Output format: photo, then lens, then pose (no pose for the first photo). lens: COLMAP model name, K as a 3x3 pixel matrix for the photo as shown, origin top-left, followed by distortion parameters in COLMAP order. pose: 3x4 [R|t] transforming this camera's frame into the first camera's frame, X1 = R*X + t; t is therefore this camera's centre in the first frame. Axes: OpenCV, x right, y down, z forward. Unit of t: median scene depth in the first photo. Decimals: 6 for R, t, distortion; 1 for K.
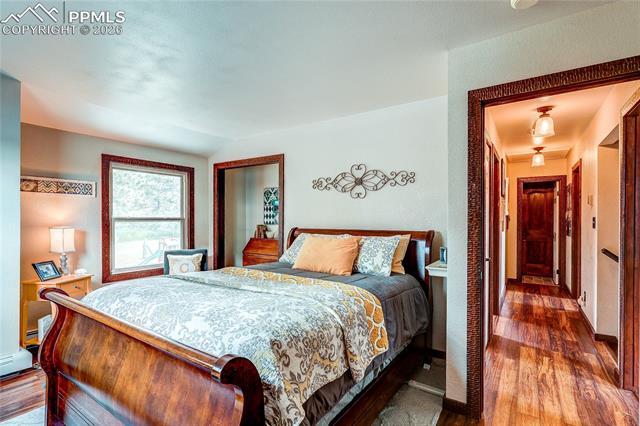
lens RADIAL K [[295.6, 0, 320.7], [0, 295.6, 217.1], [0, 0, 1]] dist [0.000260, 0.000112]
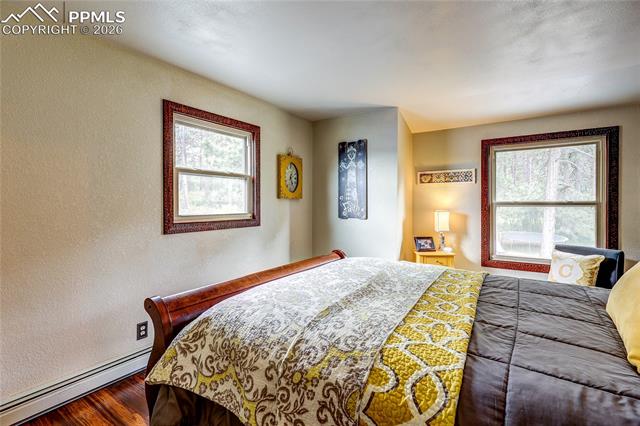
lens RADIAL K [[295.6, 0, 321.5], [0, 295.6, 207.9], [0, 0, 1]] dist [0.000260, 0.000112]
pose [[0.030920, 0.013681, -0.999428, 0.266457], [0.008166, 0.999869, 0.013940, 0.002227], [0.999489, -0.008592, 0.030804, 0.402042]]
